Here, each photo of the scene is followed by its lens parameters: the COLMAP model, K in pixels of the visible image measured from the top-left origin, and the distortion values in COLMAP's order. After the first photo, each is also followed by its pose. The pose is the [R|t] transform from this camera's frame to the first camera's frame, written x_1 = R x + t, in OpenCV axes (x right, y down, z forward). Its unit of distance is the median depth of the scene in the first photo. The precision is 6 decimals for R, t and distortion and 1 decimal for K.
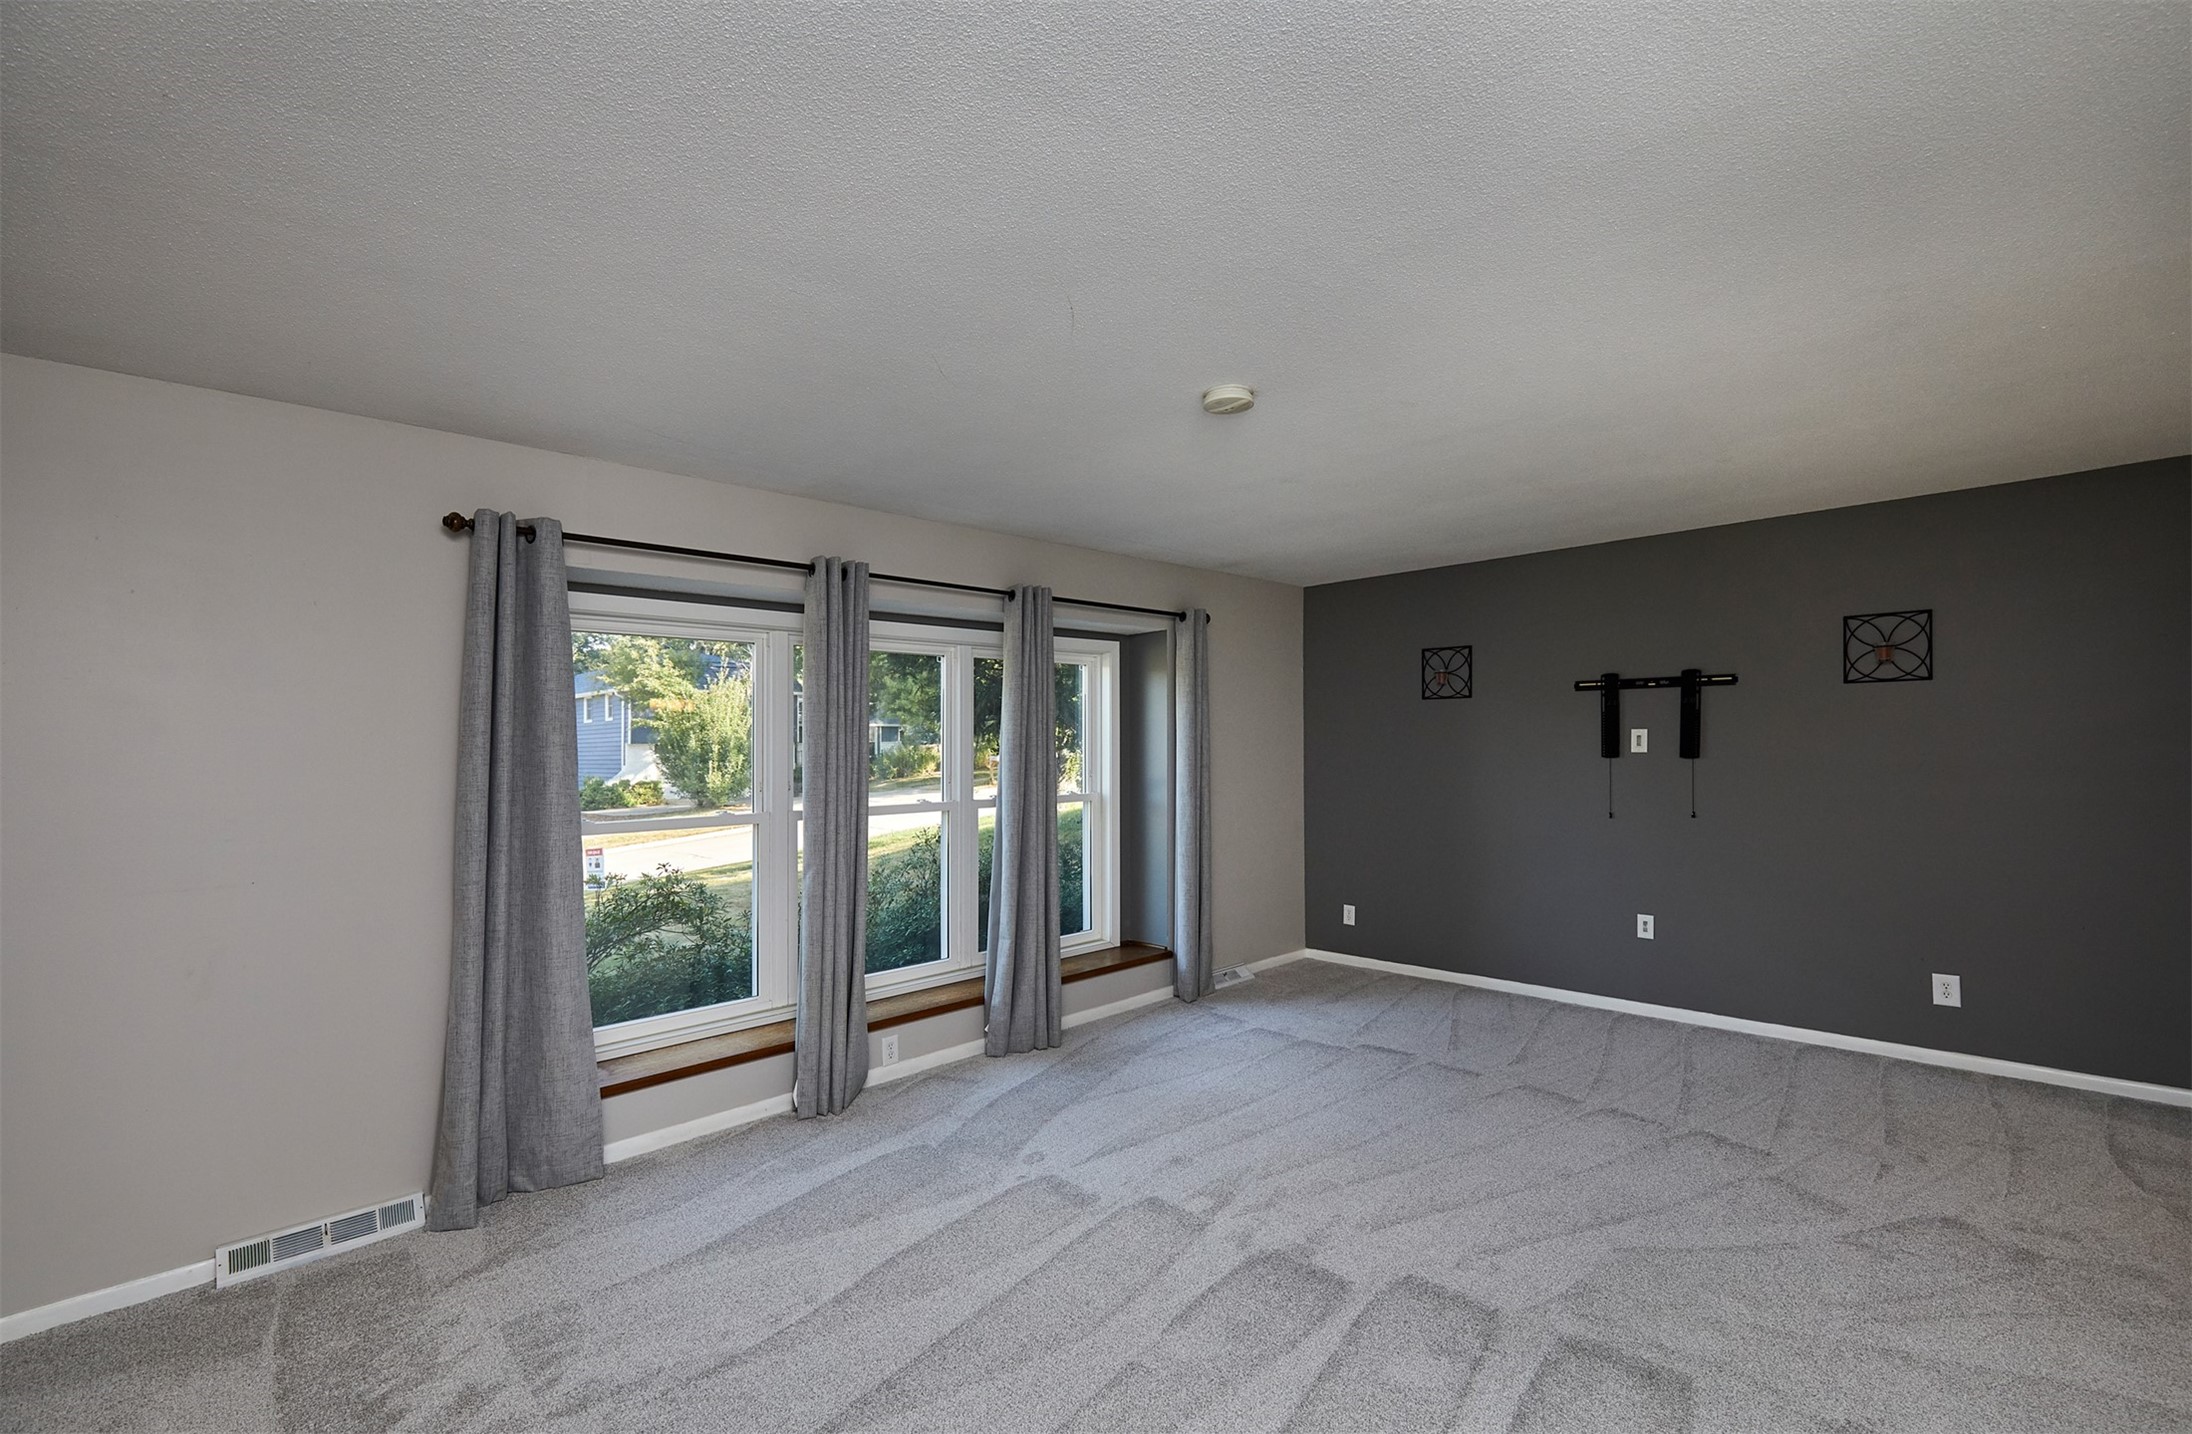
lens RADIAL K [[958.3, 0, 1098.2], [0, 958.3, 738.9], [0, 0, 1]] dist [0.004090, 0.000101]
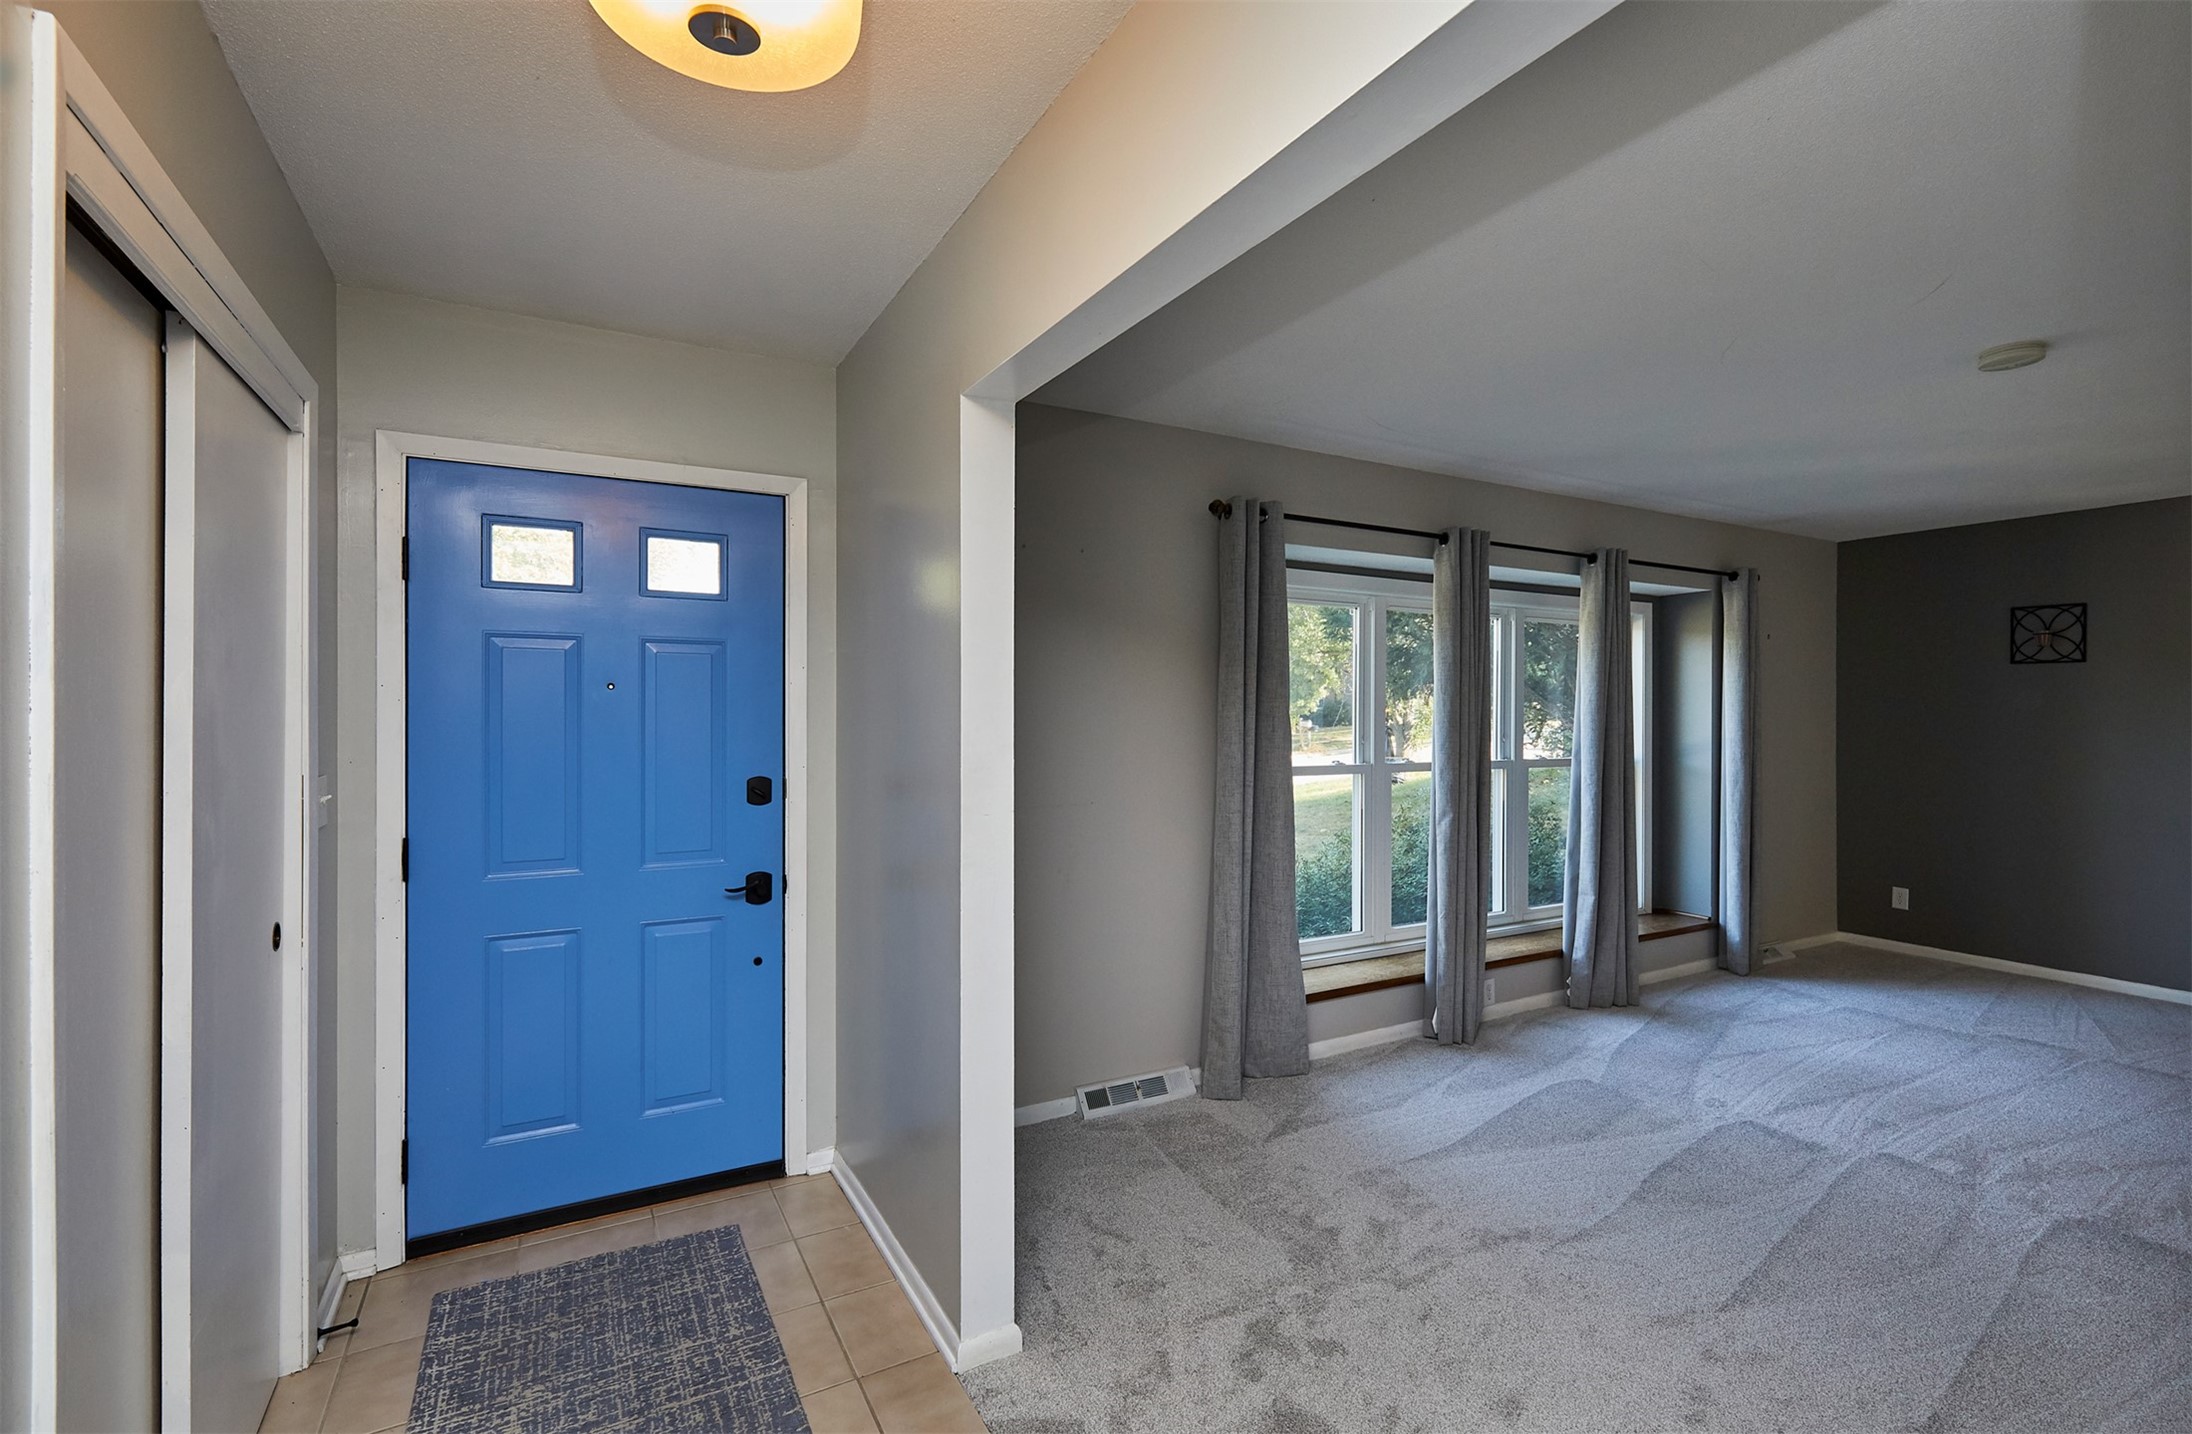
lens RADIAL K [[979.8, 0, 1087.4], [0, 979.8, 710.4], [0, 0, 1]] dist [0.002116, 0.000633]
pose [[0.967105, 0.016467, -0.253843, -0.410946], [-0.015511, 0.999863, 0.005767, 0.016714], [0.253903, -0.001640, 0.967228, -0.171517]]
